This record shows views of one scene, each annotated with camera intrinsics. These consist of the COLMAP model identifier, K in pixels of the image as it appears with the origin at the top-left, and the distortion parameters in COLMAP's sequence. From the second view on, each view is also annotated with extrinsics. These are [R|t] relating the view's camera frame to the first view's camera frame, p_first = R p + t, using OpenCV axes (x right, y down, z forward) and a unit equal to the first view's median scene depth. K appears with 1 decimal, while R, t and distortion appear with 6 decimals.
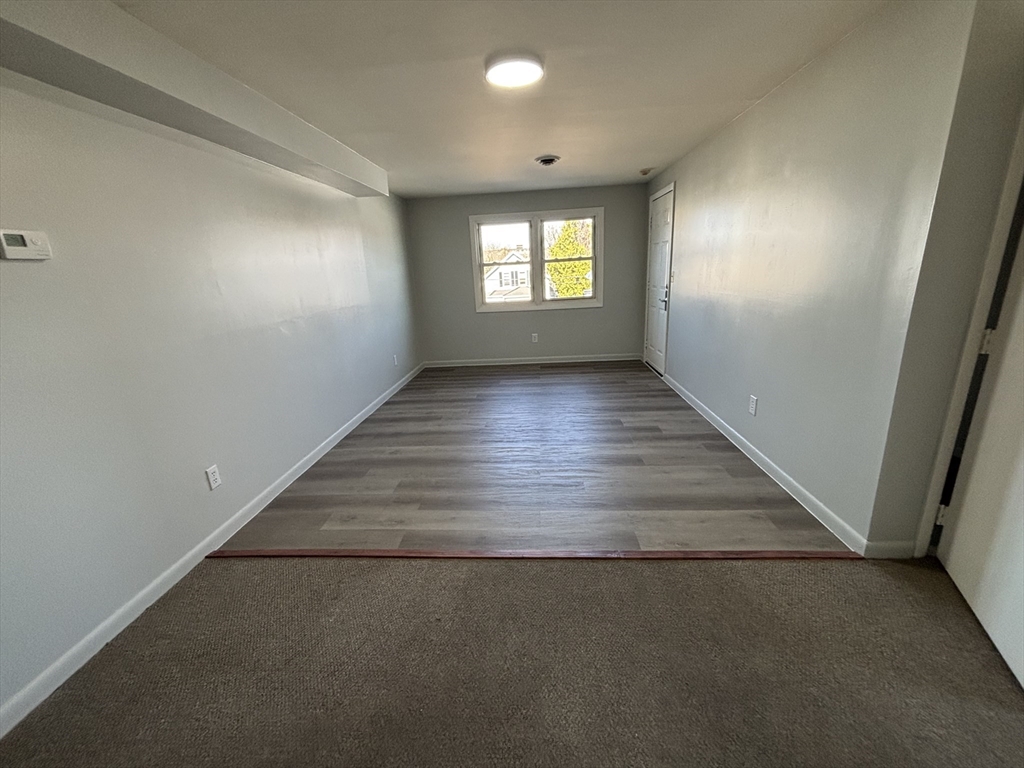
lens RADIAL K [[415.7, 0, 511.9], [0, 415.7, 384.8], [0, 0, 1]] dist [0.004788, -0.000048]
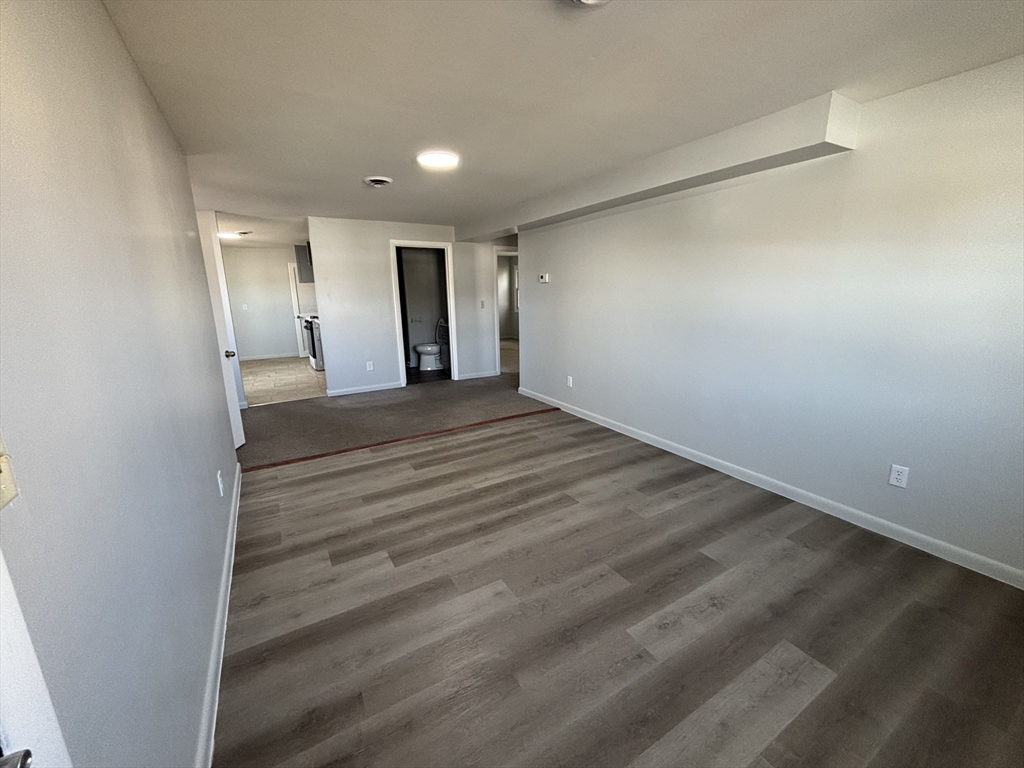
lens RADIAL K [[415.7, 0, 514.2], [0, 415.7, 384.7], [0, 0, 1]] dist [0.004788, -0.000048]
pose [[-0.826214, 0.185014, -0.532109, 0.436986], [-0.098346, 0.882662, 0.459604, -0.476250], [0.554705, 0.432062, -0.711073, 1.577392]]
